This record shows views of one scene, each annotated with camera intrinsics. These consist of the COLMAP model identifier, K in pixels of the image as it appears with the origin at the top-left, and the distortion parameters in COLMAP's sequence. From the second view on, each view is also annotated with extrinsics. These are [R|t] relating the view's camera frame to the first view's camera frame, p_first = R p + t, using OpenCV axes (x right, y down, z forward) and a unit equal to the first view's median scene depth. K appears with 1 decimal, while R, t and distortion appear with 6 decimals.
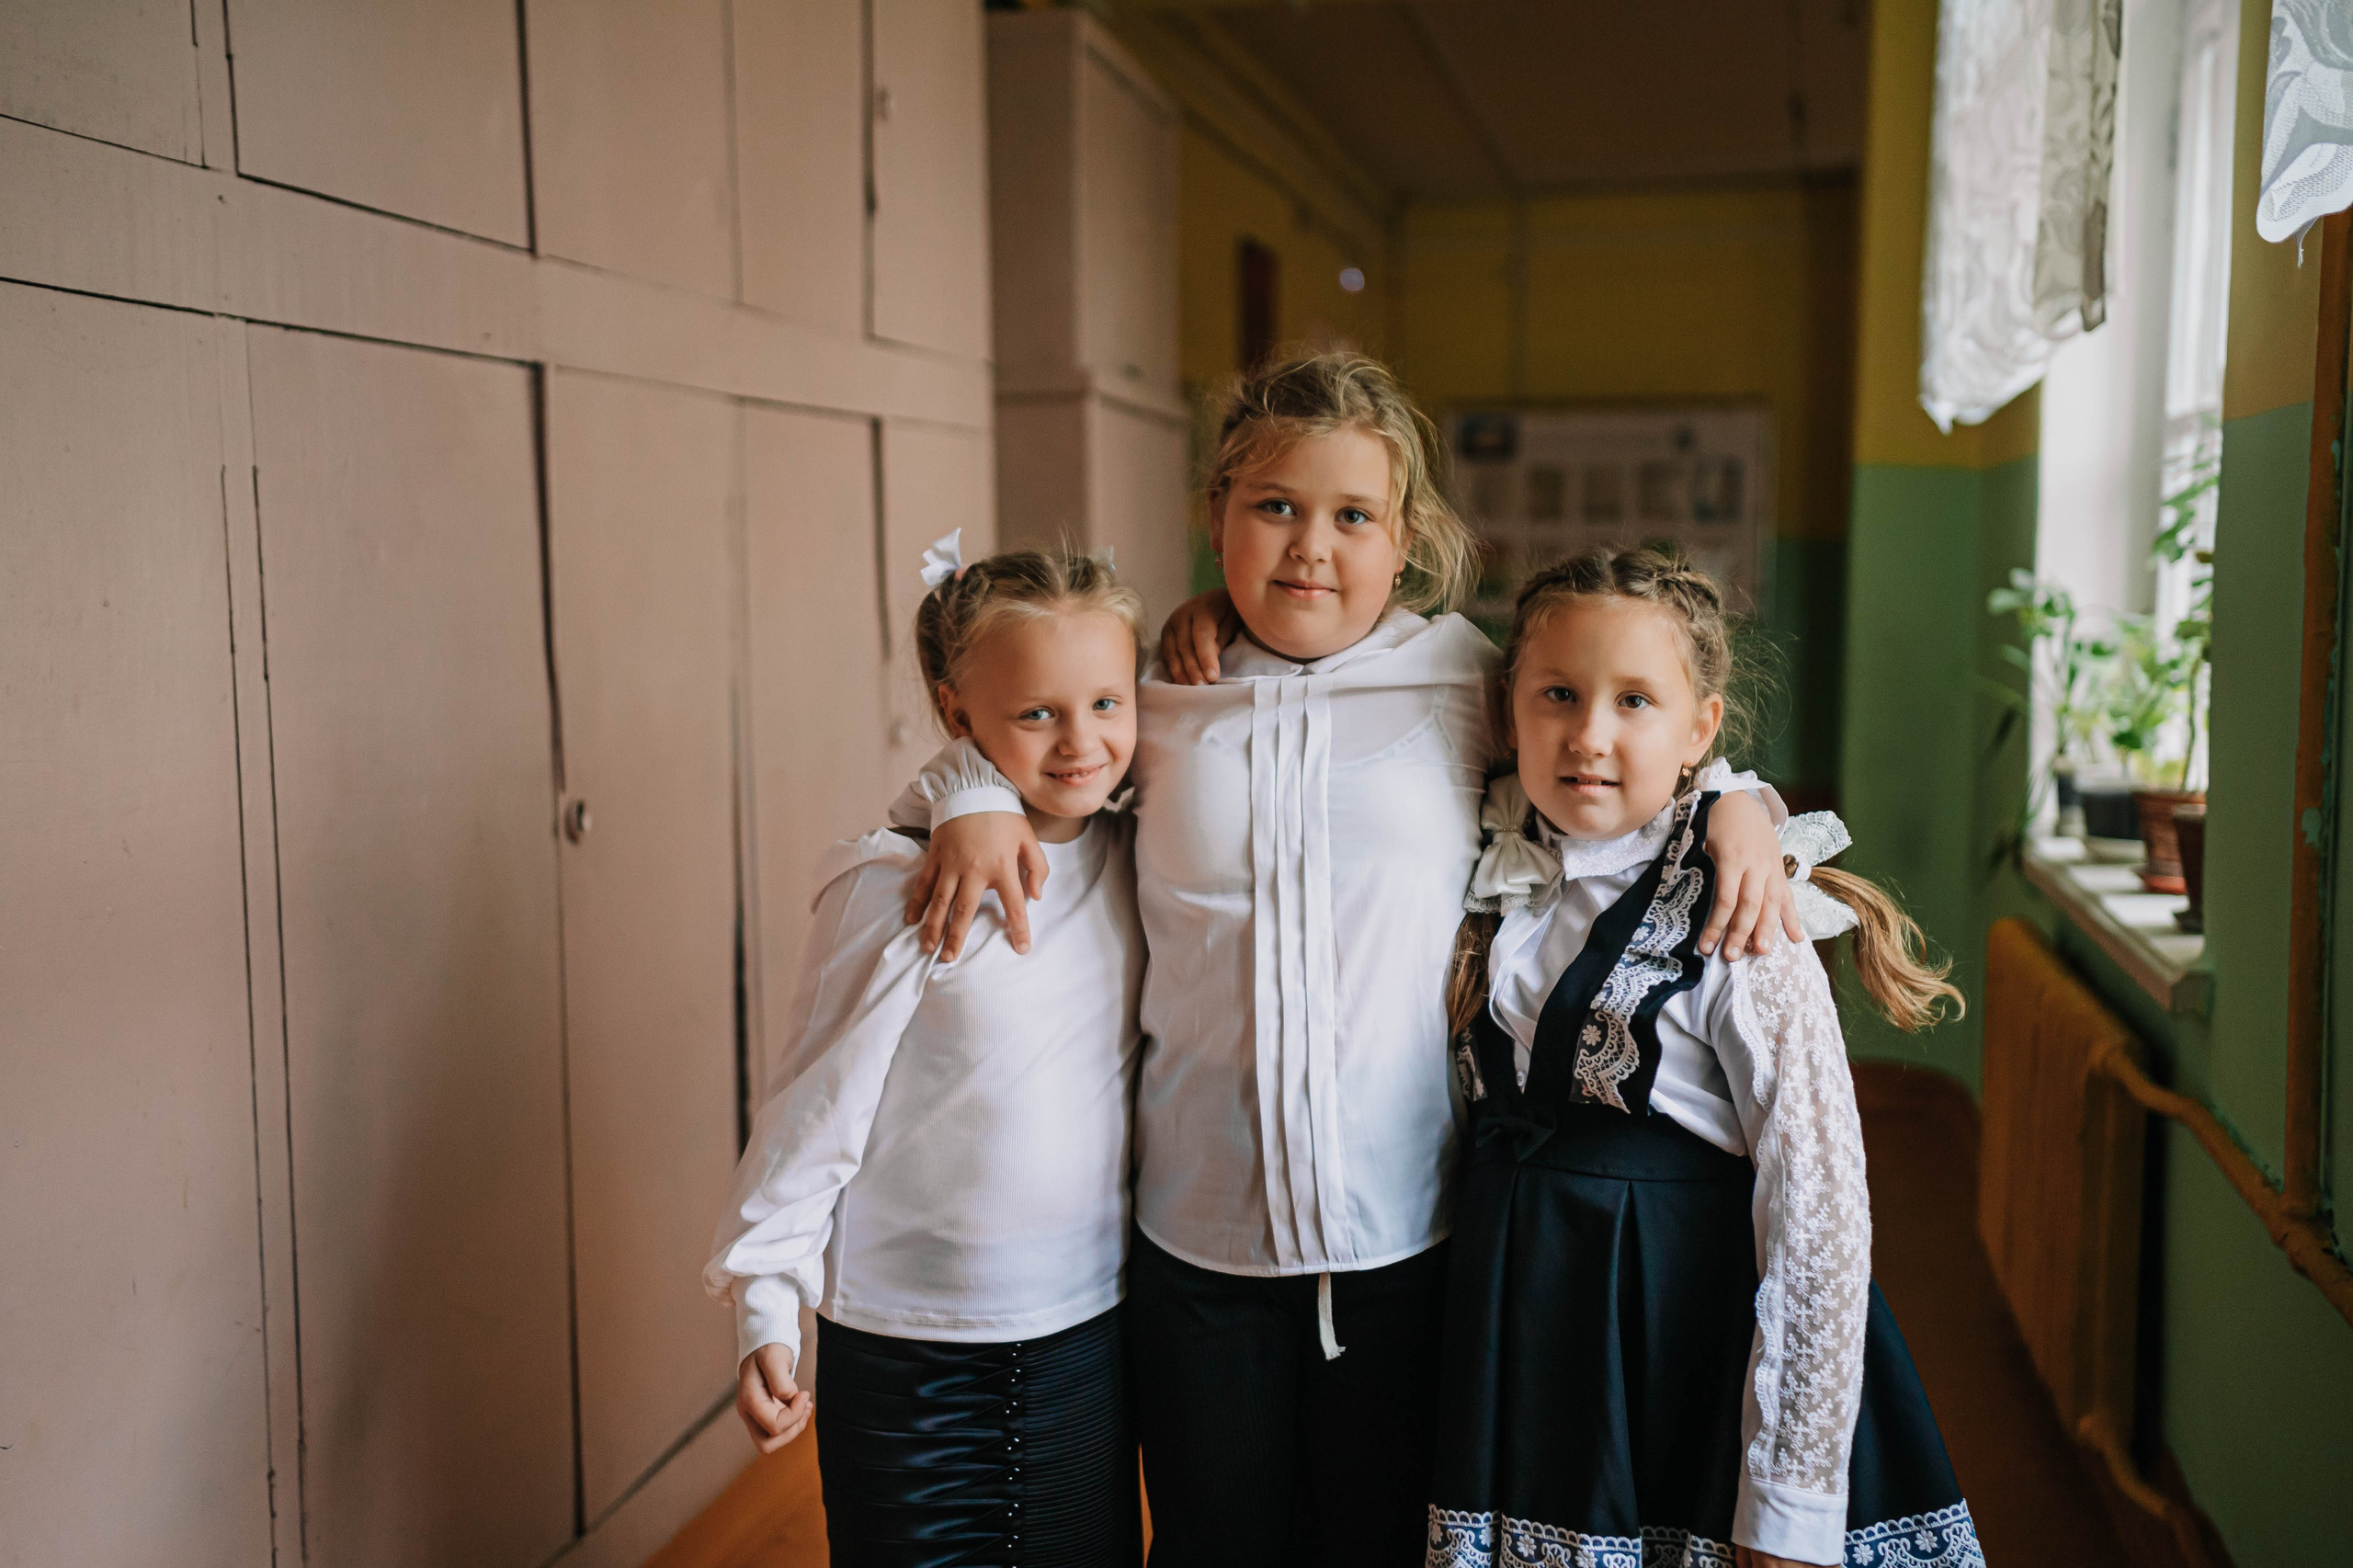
lens RADIAL K [[2186.0, 0, 1159.5], [0, 2186.0, 789.4], [0, 0, 1]] dist [0.072477, 0.000000]
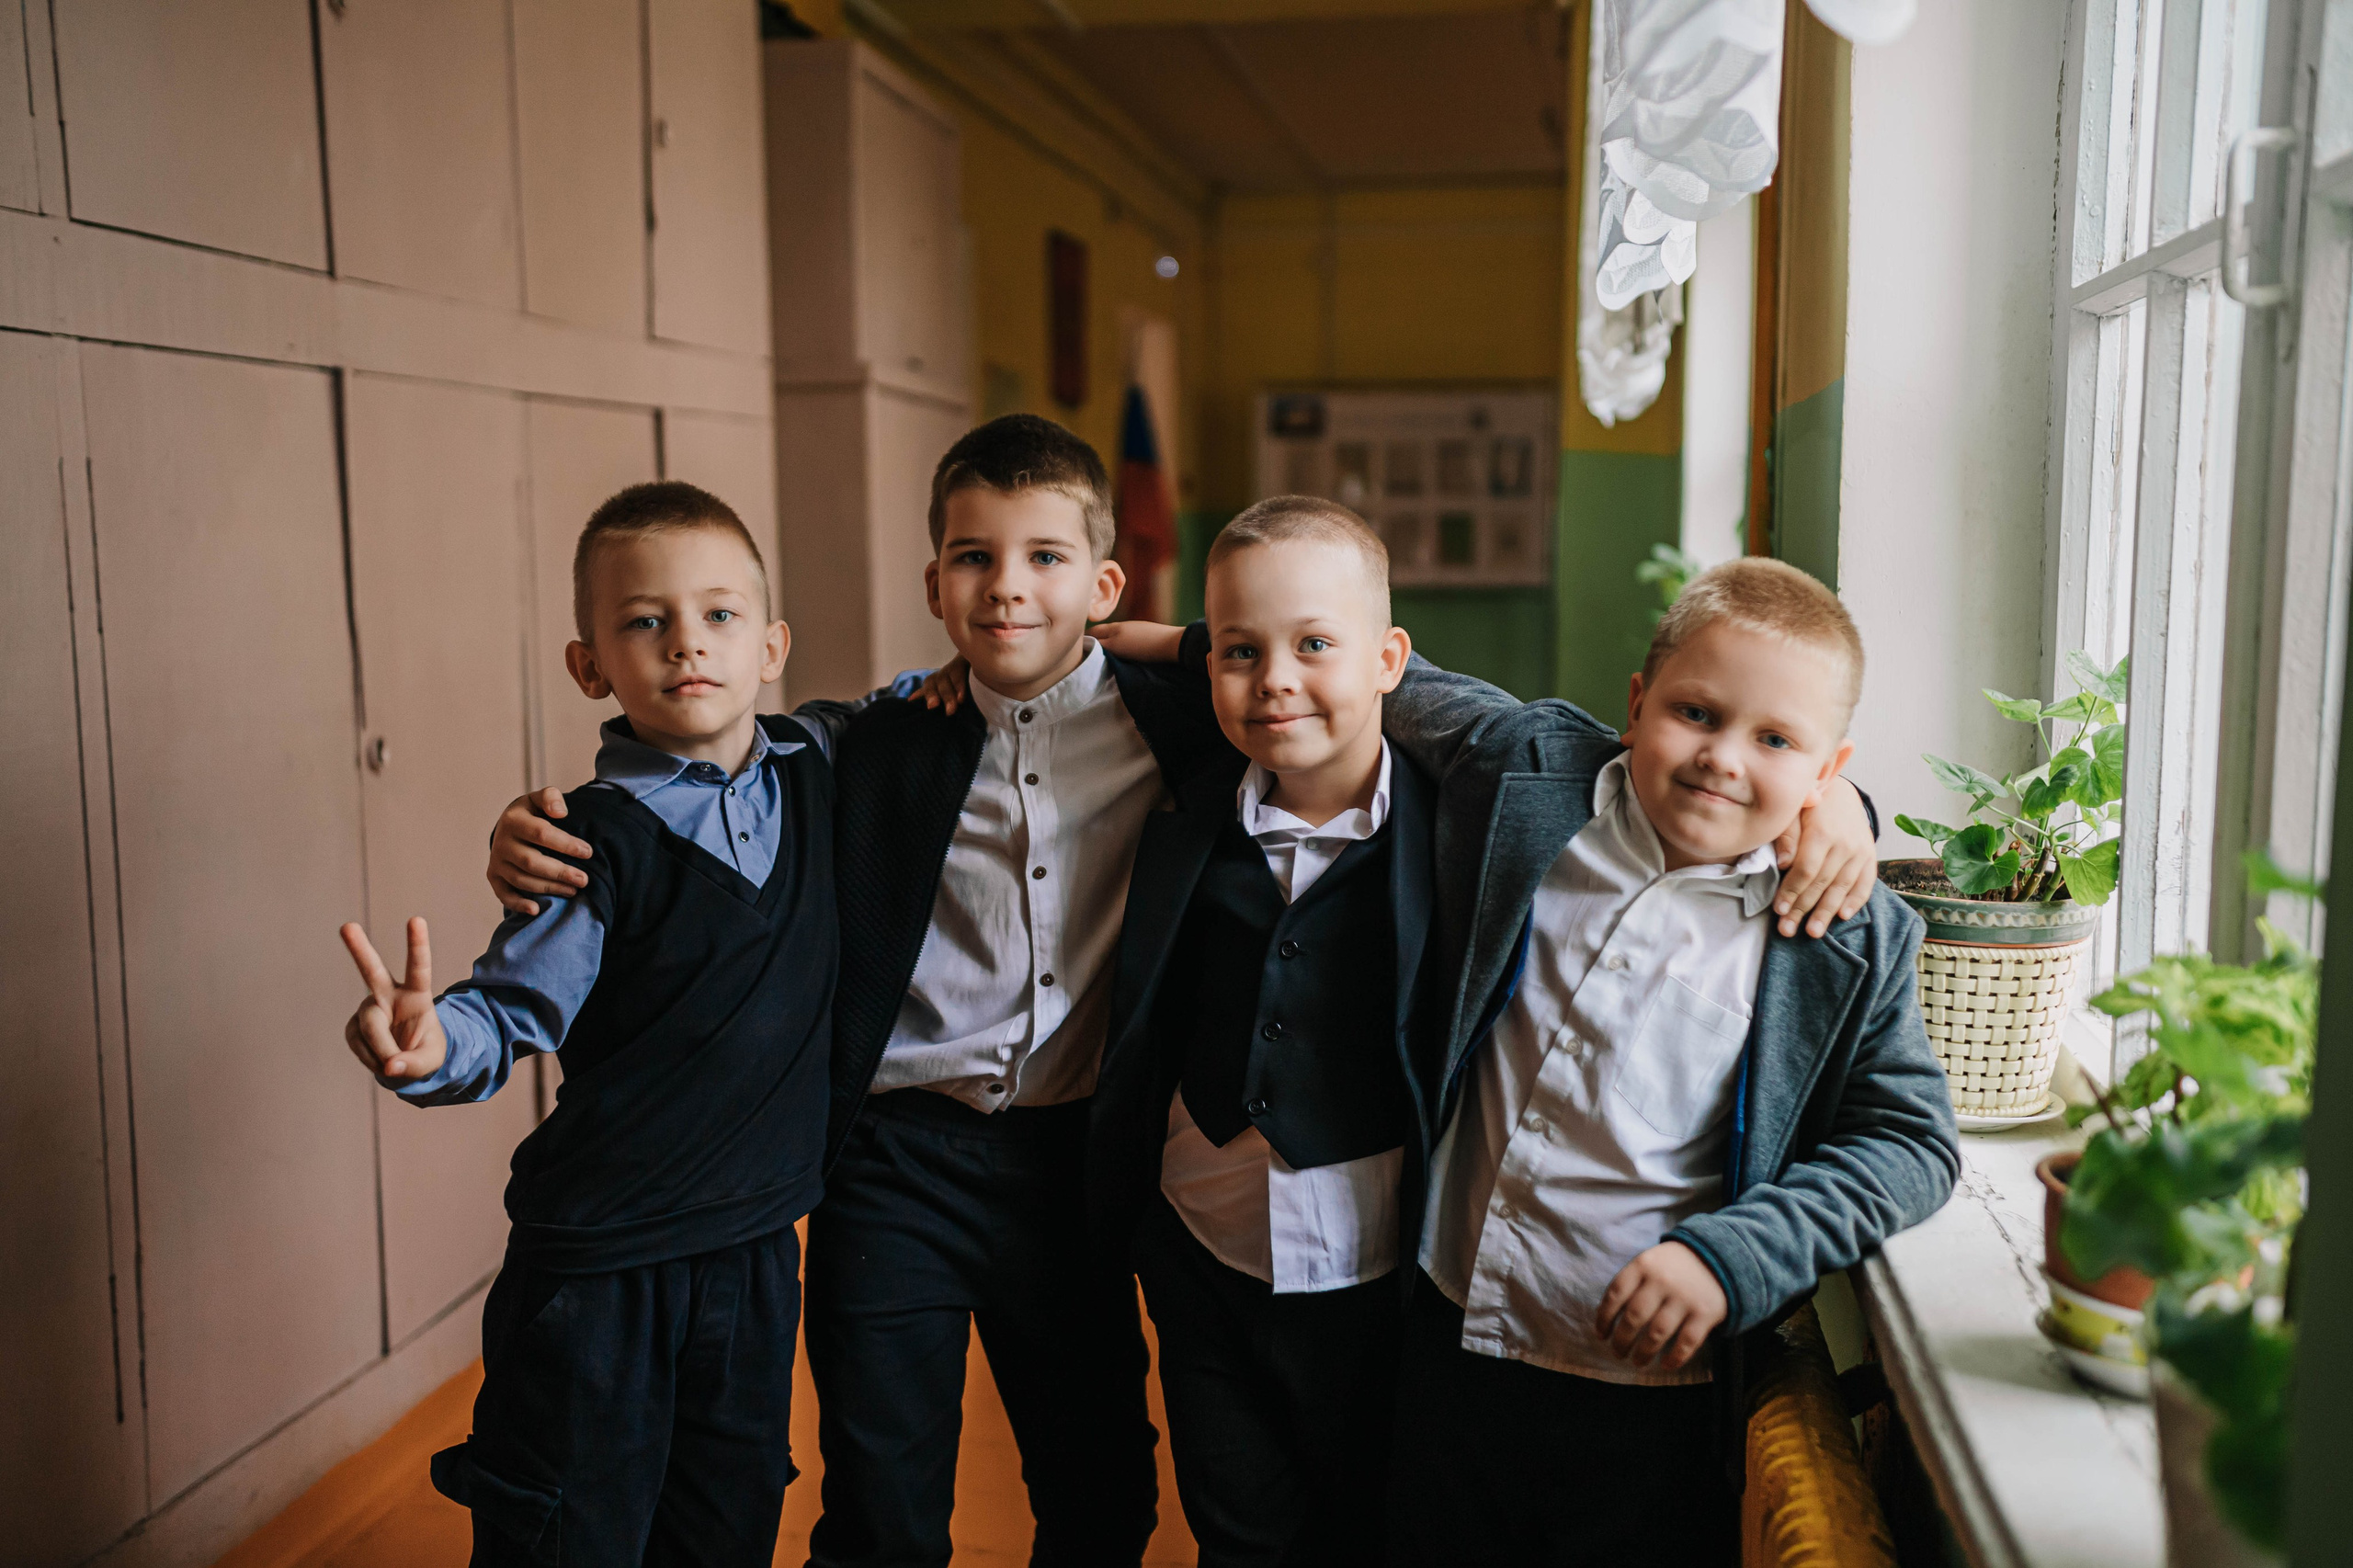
lens RADIAL K [[2186.0, 0, 1182.4], [0, 2186.0, 775.0], [0, 0, 1]] dist [0.072477, 0.000000]
pose [[0.997457, -0.006224, 0.070992, 0.061981], [0.005765, 0.999961, 0.006675, 0.014588], [-0.071031, -0.006249, 0.997455, -0.160586]]
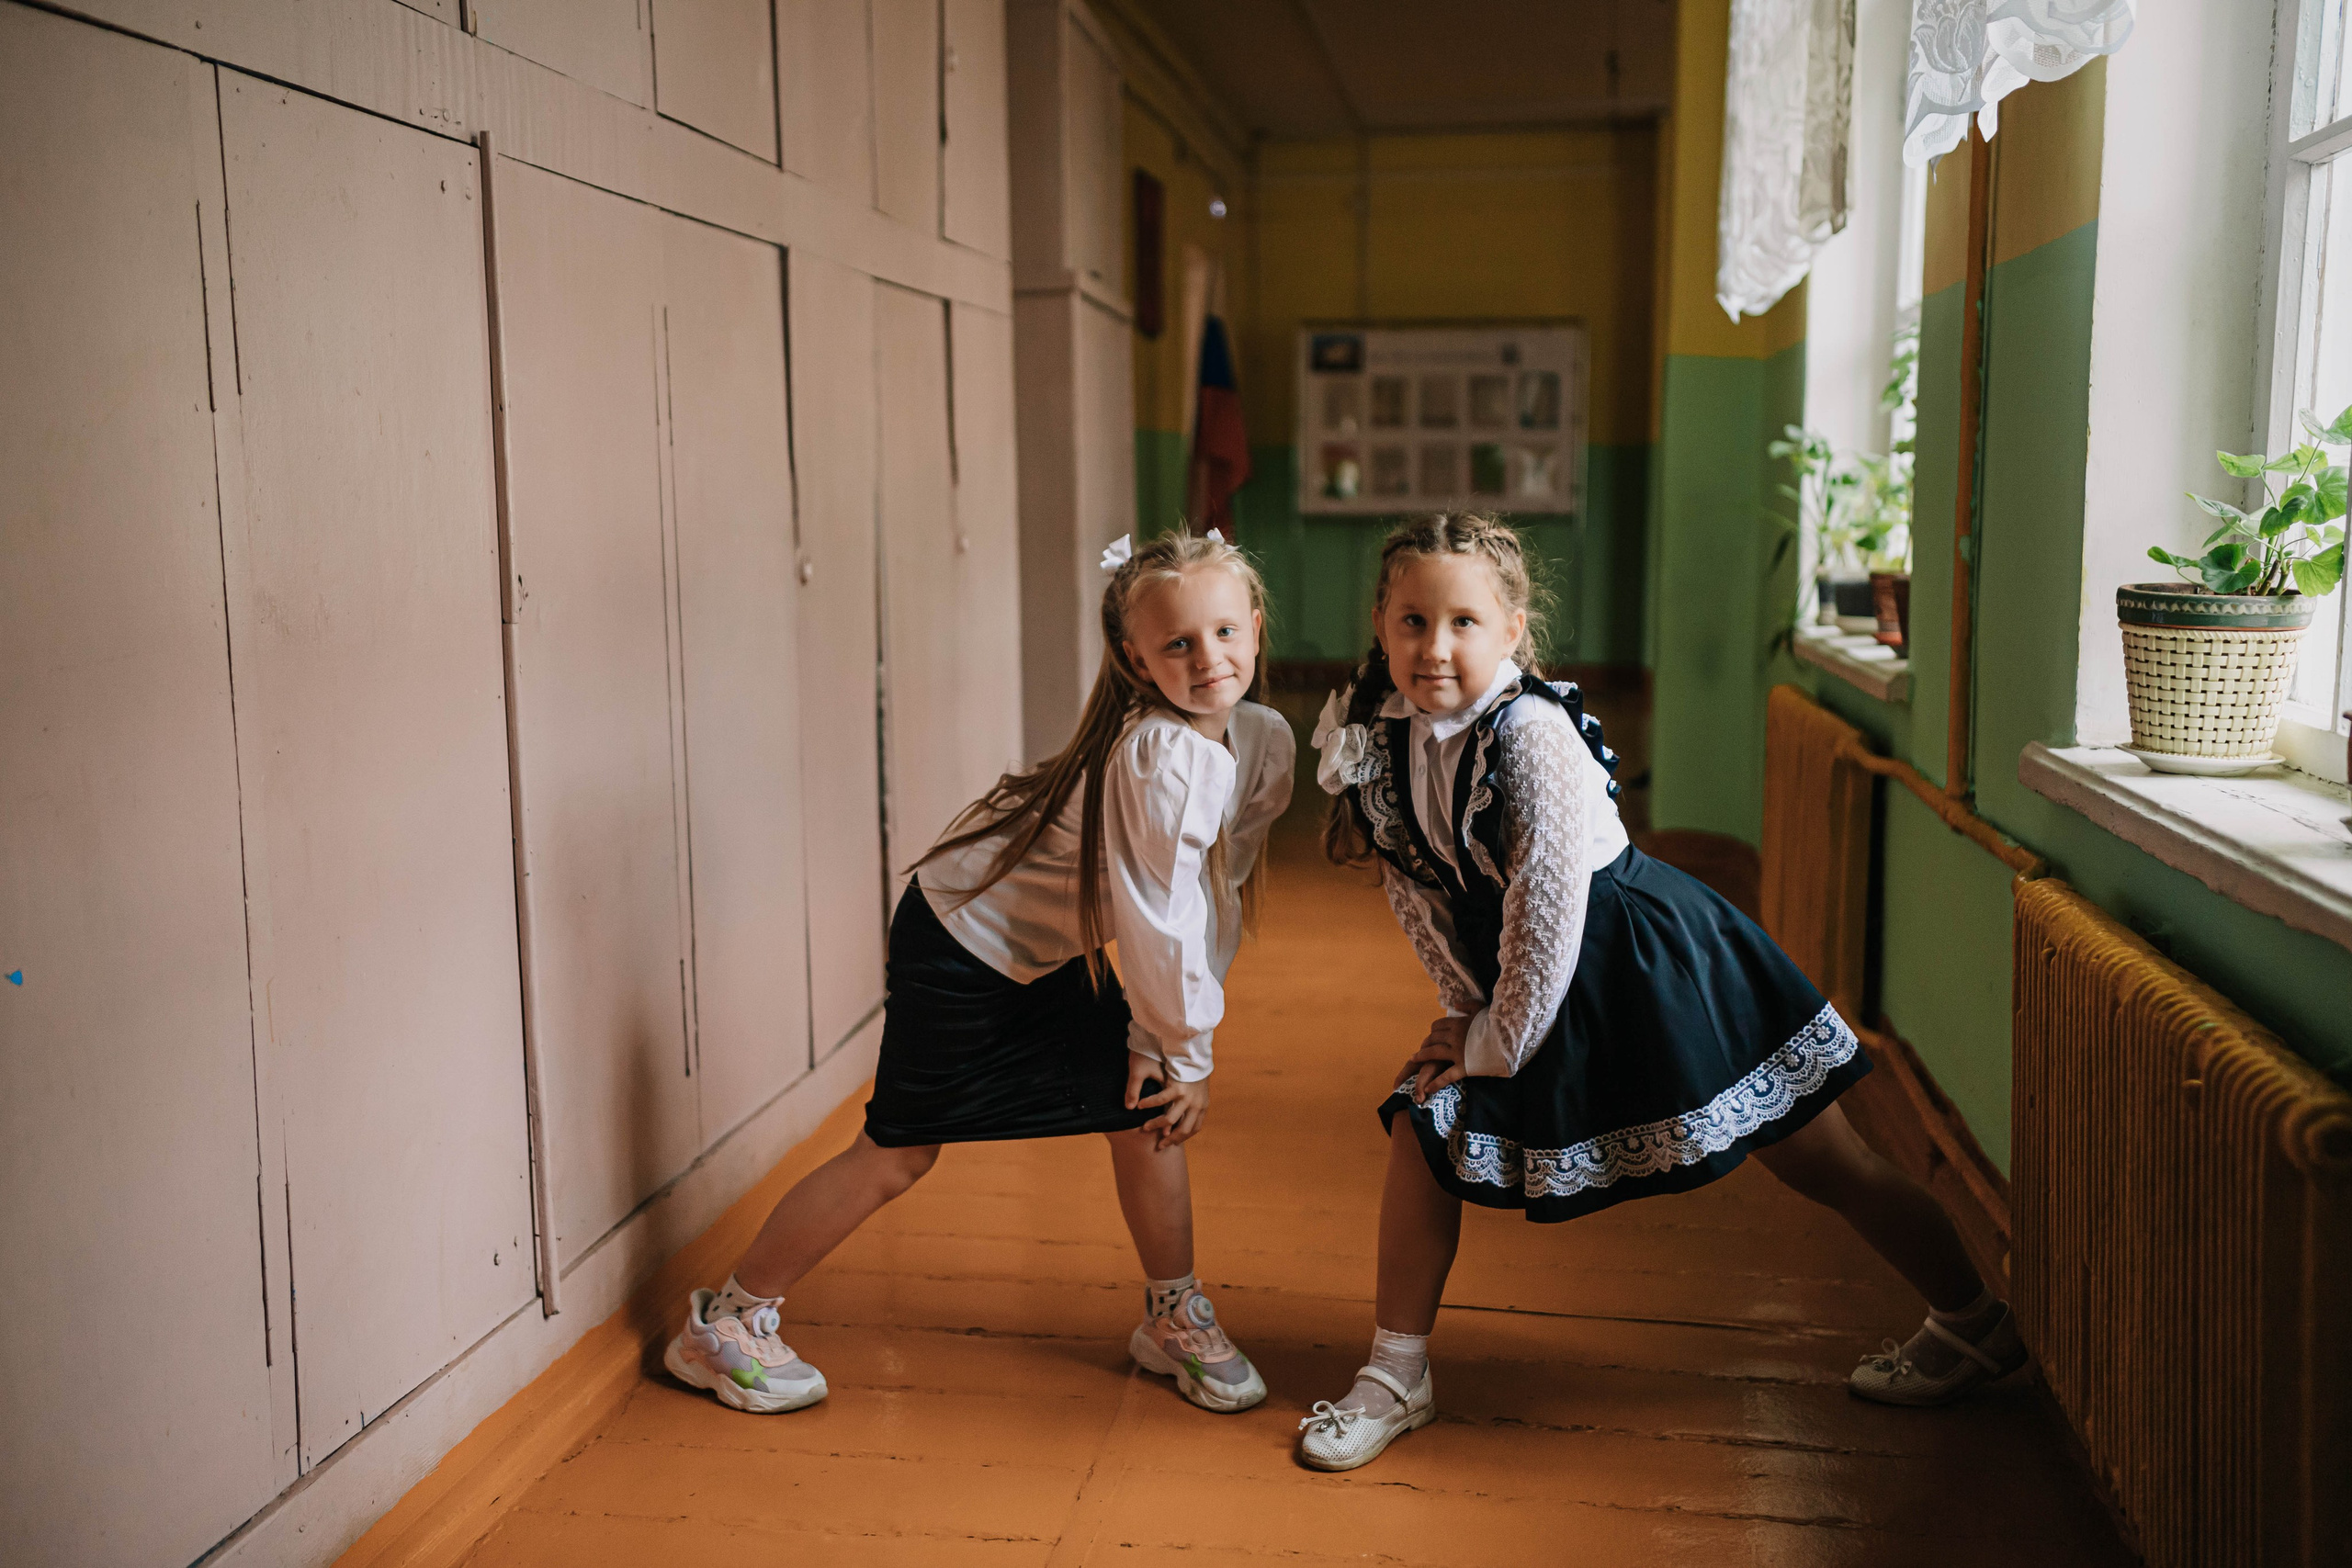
lens RADIAL K [[2184.9, 0, 1183.4], [0, 2184.9, 776.3], [0, 0, 1]] dist [0.072477, 0.000000]
pose [[0.995468, -0.013094, 0.094192, -0.118485], [0.010916, 0.999662, 0.023603, 0.088360], [-0.094469, -0.022468, 0.995274, -0.332218]]
